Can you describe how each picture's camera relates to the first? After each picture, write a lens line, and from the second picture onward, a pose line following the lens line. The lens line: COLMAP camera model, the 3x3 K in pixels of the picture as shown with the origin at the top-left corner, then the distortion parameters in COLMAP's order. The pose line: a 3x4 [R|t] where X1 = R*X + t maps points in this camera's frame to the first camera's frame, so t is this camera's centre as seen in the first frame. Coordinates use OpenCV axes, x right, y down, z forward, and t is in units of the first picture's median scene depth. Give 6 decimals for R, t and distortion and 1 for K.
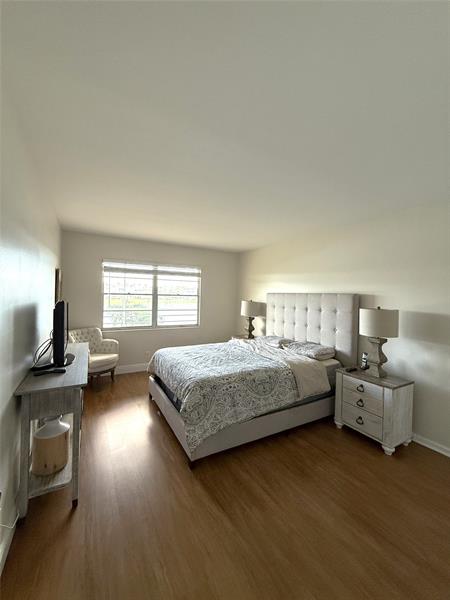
lens RADIAL K [[240.3, 0, 225.0], [0, 240.3, 300.0], [0, 0, 1]] dist [0.001068, 0.000224]
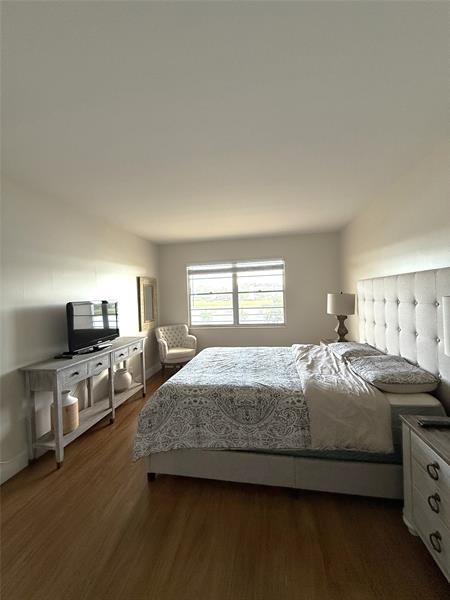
lens RADIAL K [[240.3, 0, 225.0], [0, 240.3, 300.0], [0, 0, 1]] dist [0.001068, 0.000224]
pose [[0.767499, -0.041718, -0.639692, 0.458938], [0.045047, 0.998923, -0.011100, 0.025404], [0.639466, -0.020297, 0.768551, 0.325778]]
